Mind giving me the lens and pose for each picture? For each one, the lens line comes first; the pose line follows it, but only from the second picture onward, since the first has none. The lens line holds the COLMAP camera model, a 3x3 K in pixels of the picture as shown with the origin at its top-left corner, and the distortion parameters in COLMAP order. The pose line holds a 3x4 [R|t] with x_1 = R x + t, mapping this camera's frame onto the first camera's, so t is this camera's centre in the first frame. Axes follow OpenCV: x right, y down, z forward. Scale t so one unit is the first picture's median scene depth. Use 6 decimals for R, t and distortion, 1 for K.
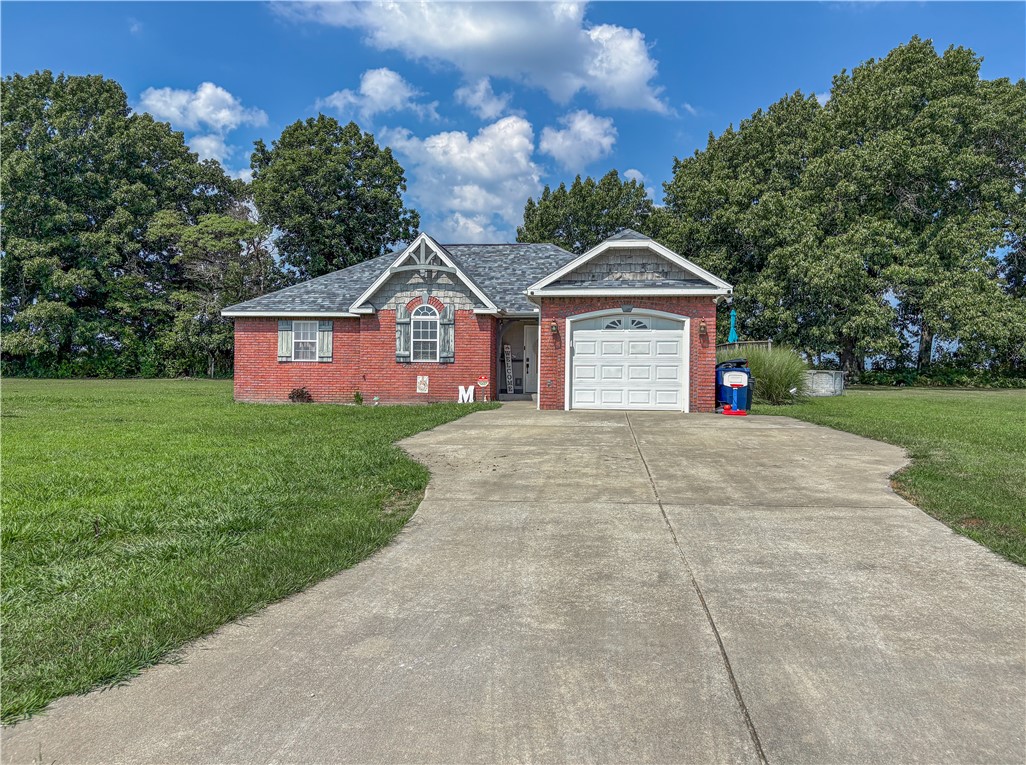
lens RADIAL K [[778.9, 0, 513.0], [0, 778.9, 382.5], [0, 0, 1]] dist [0.000055, -0.000021]
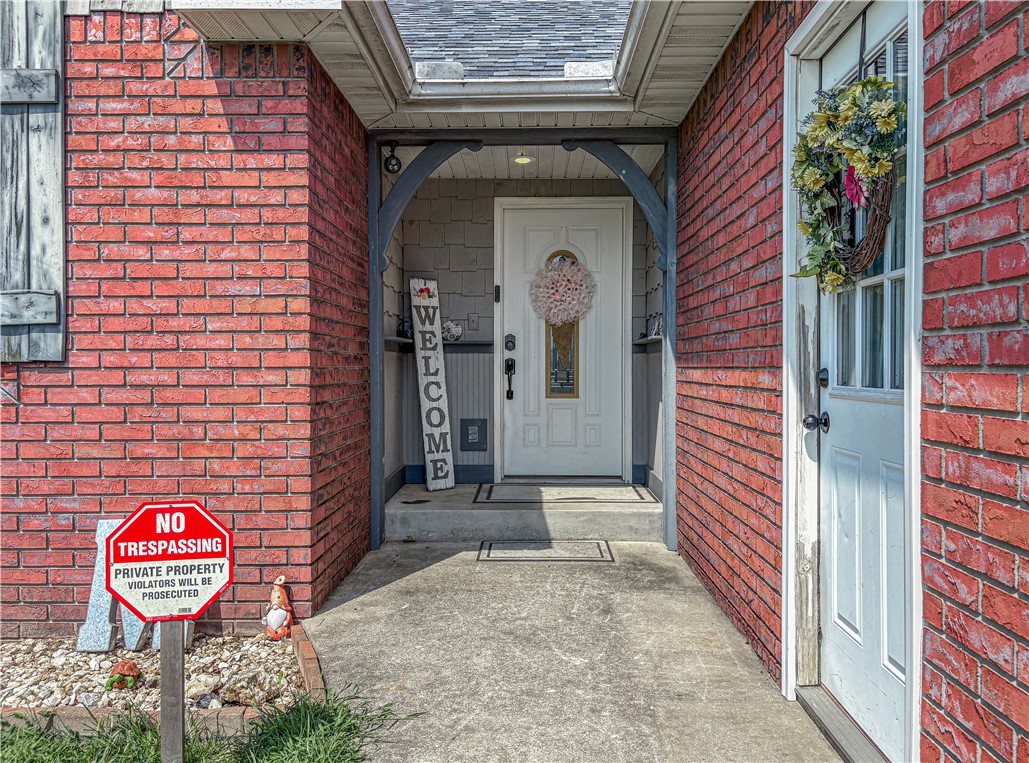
lens RADIAL K [[796.9, 0, 514.5], [0, 796.9, 381.5], [0, 0, 1]] dist [0.000193, 0.000019]
pose [[0.996162, -0.014312, 0.086351, -0.001373], [0.013098, 0.999807, 0.014609, -0.020857], [-0.086544, -0.013422, 0.996158, 0.758717]]
